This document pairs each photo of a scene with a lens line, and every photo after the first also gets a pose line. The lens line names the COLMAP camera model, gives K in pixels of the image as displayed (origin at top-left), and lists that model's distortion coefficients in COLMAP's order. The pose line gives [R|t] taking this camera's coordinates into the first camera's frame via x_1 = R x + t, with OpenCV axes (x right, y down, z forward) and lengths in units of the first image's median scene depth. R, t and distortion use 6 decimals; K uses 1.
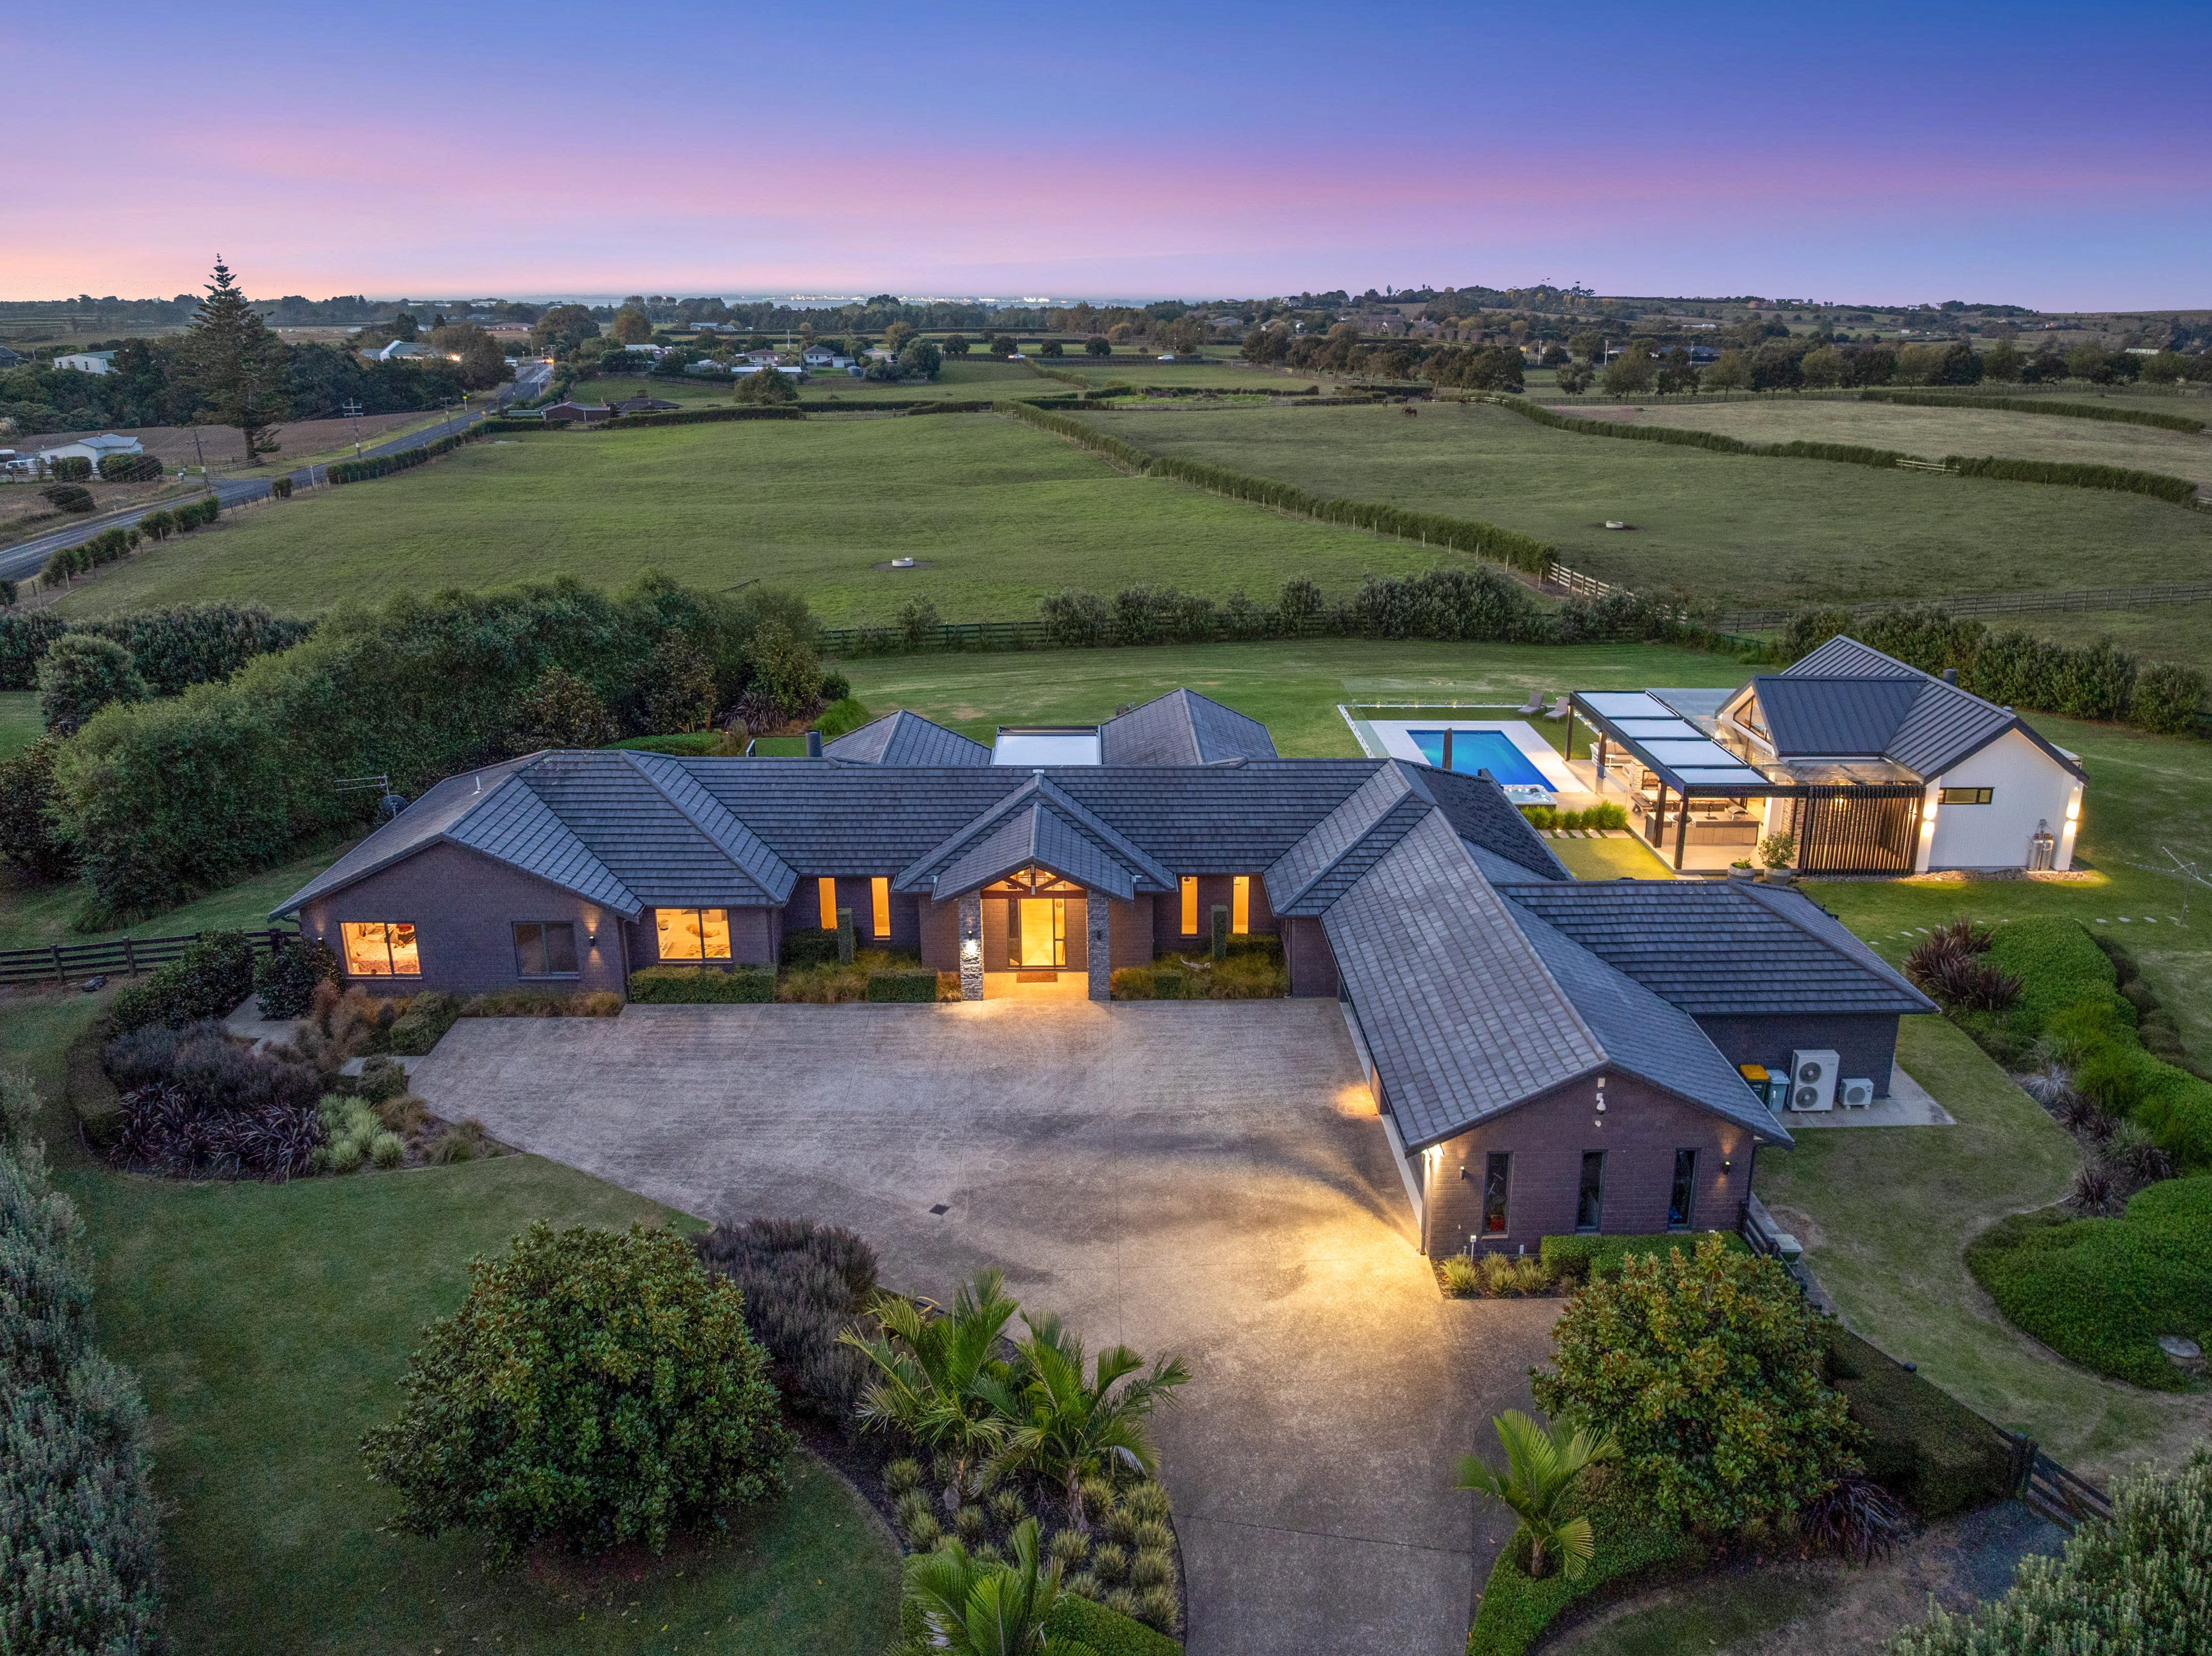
lens RADIAL K [[1562.9, 0, 1106.0], [0, 1562.9, 828.0], [0, 0, 1]] dist [-0.035386, -0.001581]
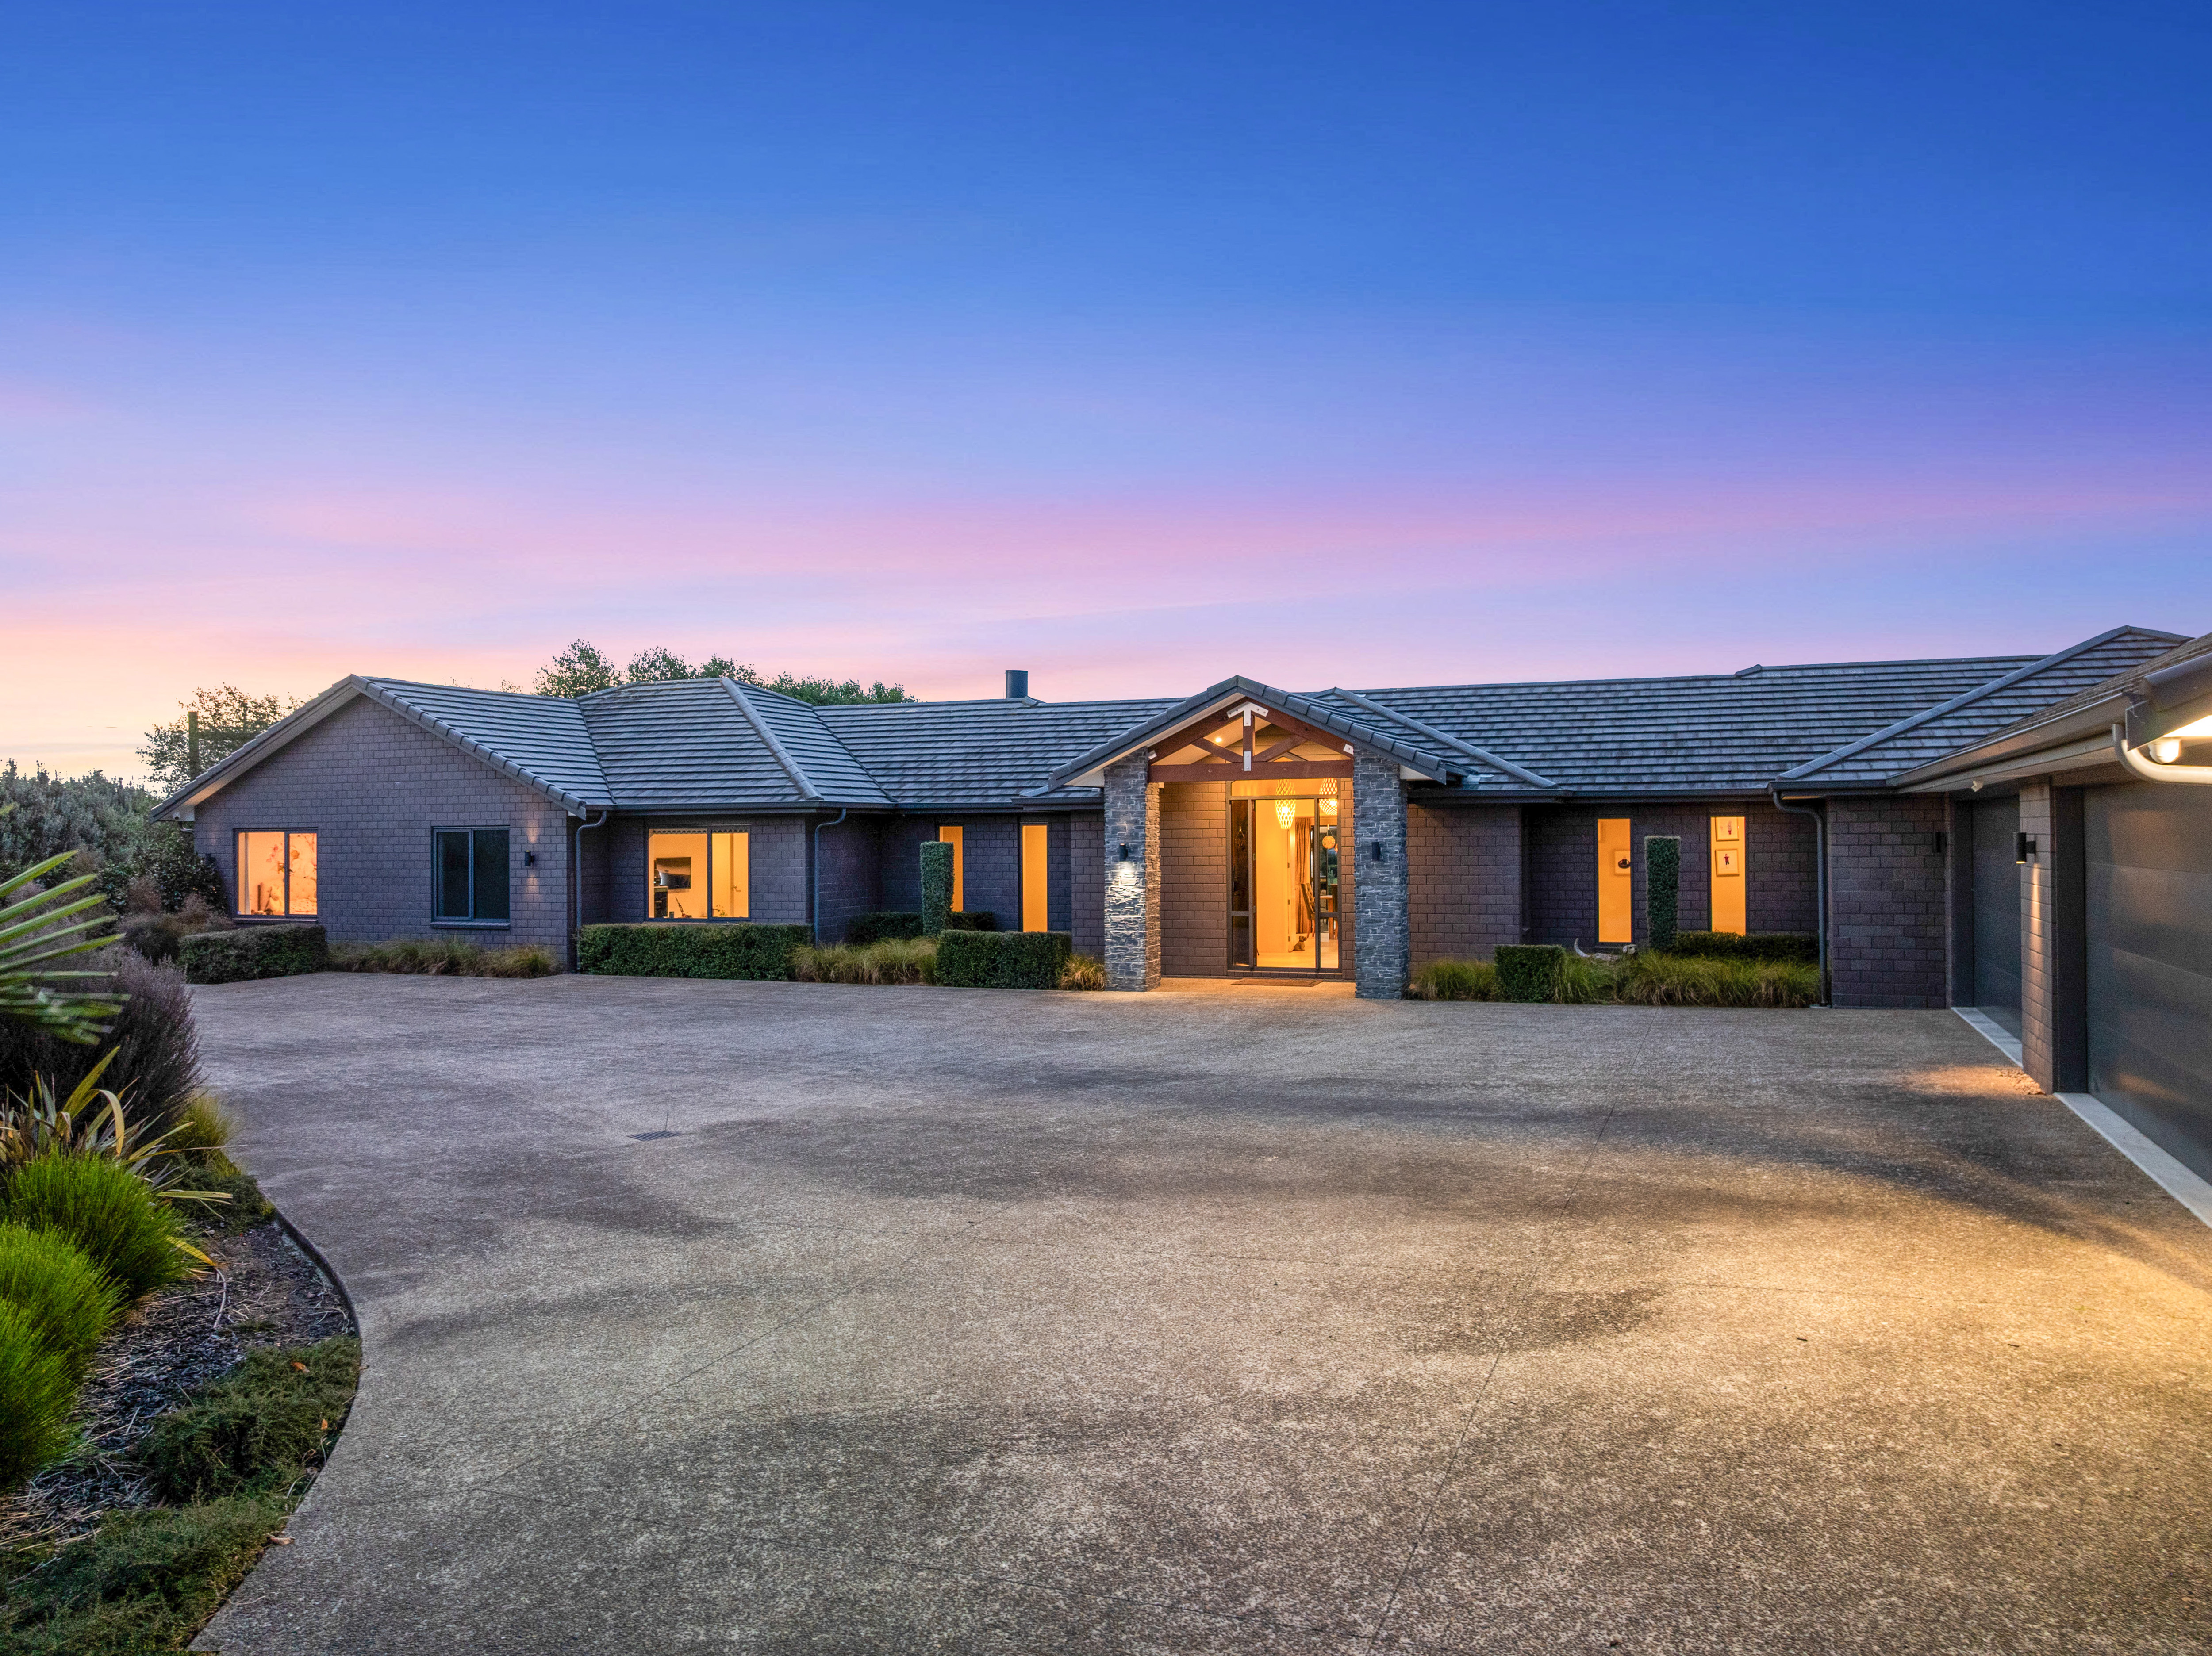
lens RADIAL K [[1583.6, 0, 1063.2], [0, 1583.6, 830.6], [0, 0, 1]] dist [-0.005976, -0.001289]
pose [[0.914568, -0.013269, -0.404214, 0.104816], [-0.115603, 0.949185, -0.292719, 0.217529], [0.387558, 0.314440, 0.866560, 0.547780]]
